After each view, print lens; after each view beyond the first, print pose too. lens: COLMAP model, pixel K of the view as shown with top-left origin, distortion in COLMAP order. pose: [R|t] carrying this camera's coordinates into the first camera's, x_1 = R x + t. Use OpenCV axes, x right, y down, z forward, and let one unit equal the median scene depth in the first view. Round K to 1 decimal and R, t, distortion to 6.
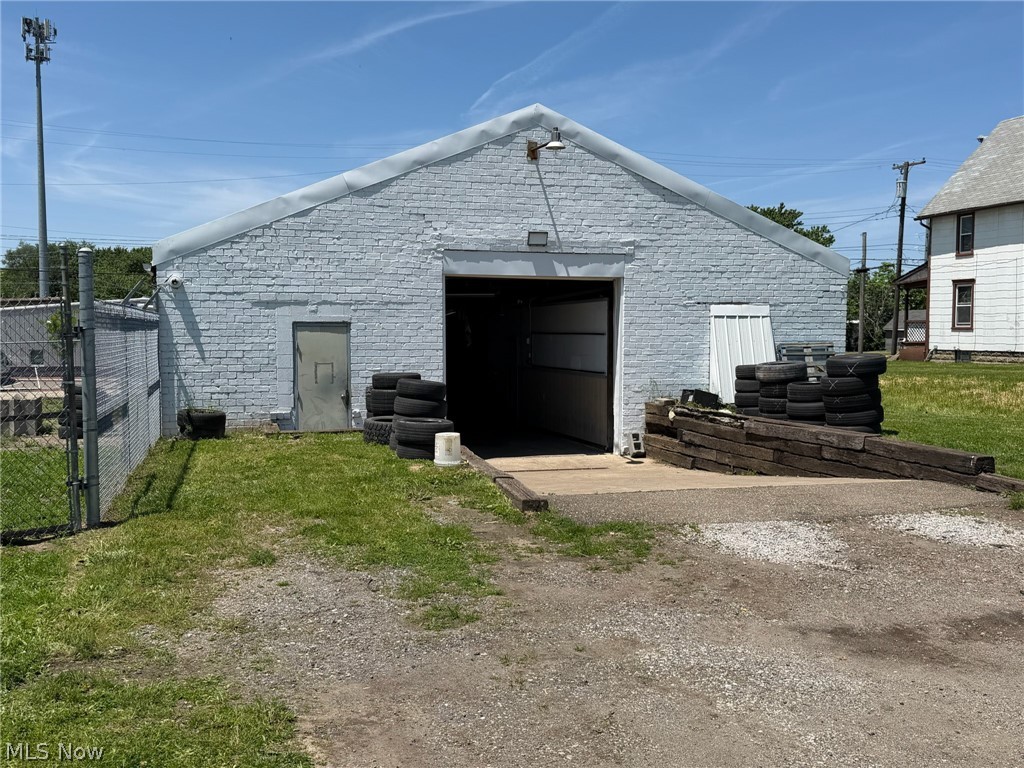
lens RADIAL K [[987.4, 0, 512.0], [0, 987.4, 384.0], [0, 0, 1]] dist [0.048969, -0.004300]
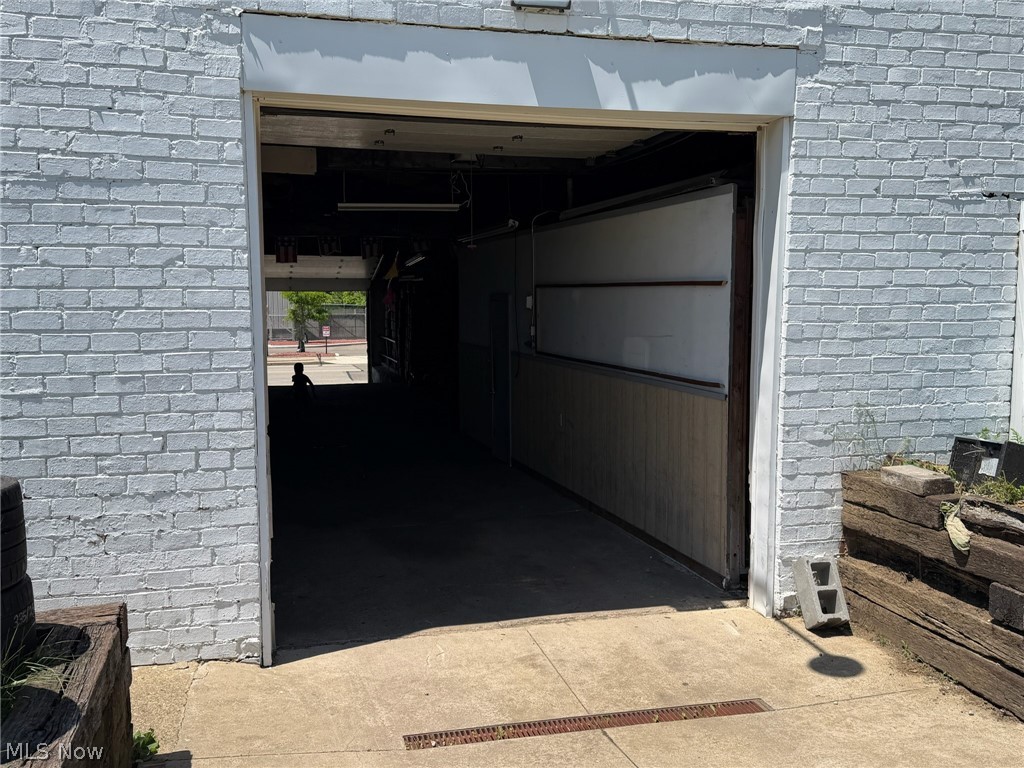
lens RADIAL K [[987.4, 0, 512.0], [0, 987.4, 384.0], [0, 0, 1]] dist [0.048969, -0.004300]
pose [[0.999802, -0.001119, -0.019853, 0.021473], [0.001896, 0.999232, 0.039126, -0.028014], [0.019794, -0.039156, 0.999037, 0.642834]]
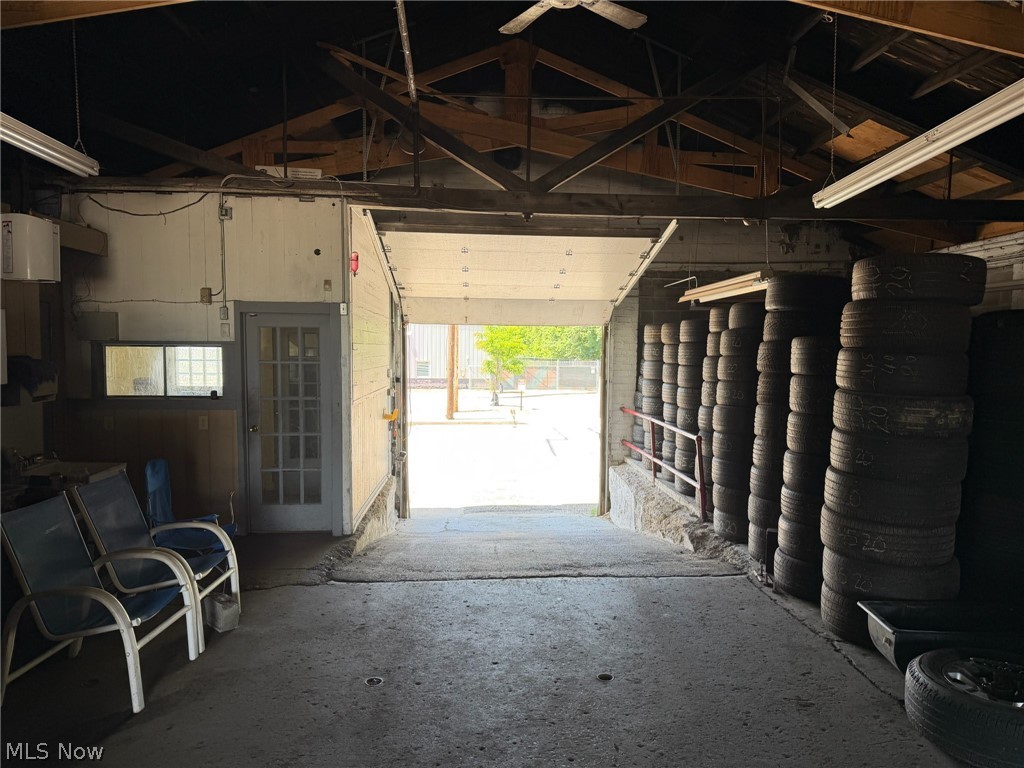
lens RADIAL K [[719.1, 0, 518.0], [0, 719.1, 386.6], [0, 0, 1]] dist [0.041978, -0.049995]
pose [[0.978685, 0.022362, -0.204147, -0.063859], [-0.023130, 0.999732, -0.001377, -0.041058], [0.204062, 0.006070, 0.978939, 1.035697]]
